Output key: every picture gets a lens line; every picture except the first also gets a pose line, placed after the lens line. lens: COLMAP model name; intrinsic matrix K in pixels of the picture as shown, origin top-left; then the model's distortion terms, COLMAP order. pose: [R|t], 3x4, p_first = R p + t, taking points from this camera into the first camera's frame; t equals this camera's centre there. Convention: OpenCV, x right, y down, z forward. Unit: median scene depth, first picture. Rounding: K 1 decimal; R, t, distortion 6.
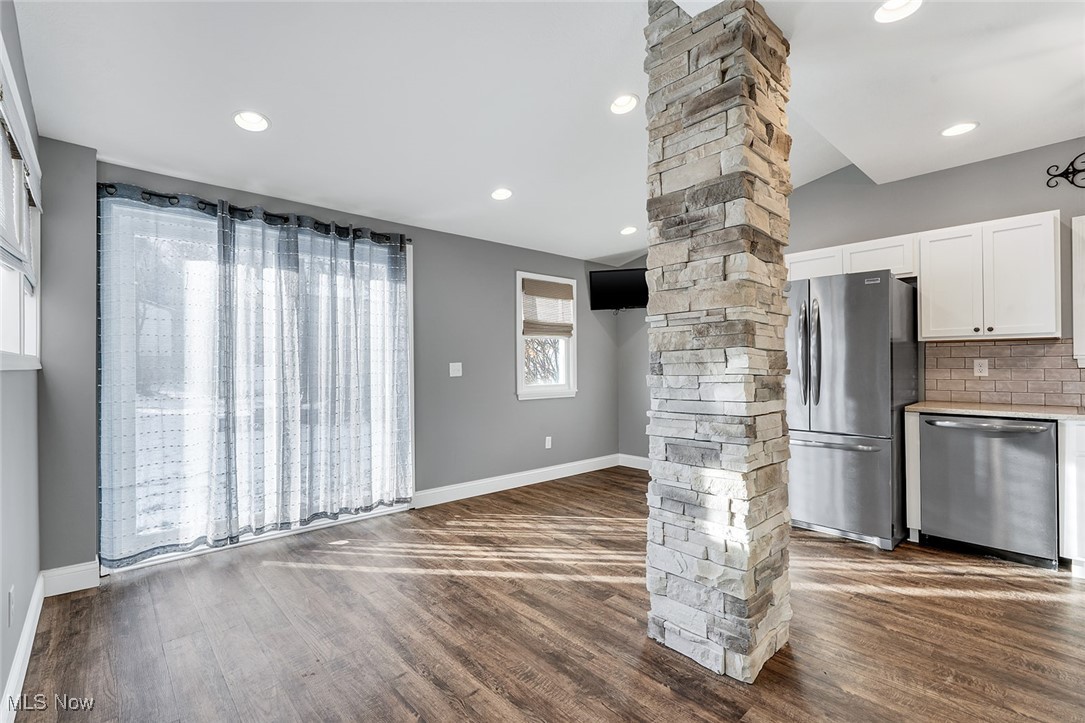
lens RADIAL K [[490.6, 0, 533.4], [0, 490.6, 362.1], [0, 0, 1]] dist [-0.008017, 0.000686]
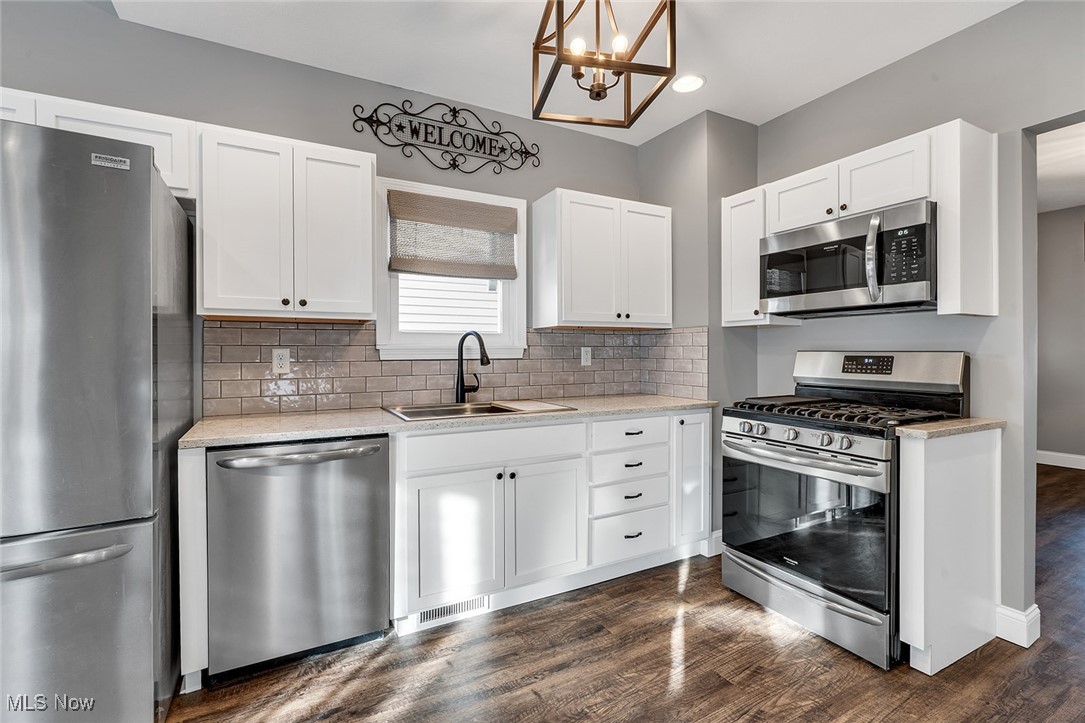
lens RADIAL K [[497.2, 0, 539.9], [0, 497.2, 354.3], [0, 0, 1]] dist [-0.001245, 0.001046]
pose [[0.234589, 0.003435, 0.972089, 0.350183], [-0.001180, 0.999994, -0.003249, 0.003934], [-0.972094, -0.000385, 0.234592, 0.518832]]
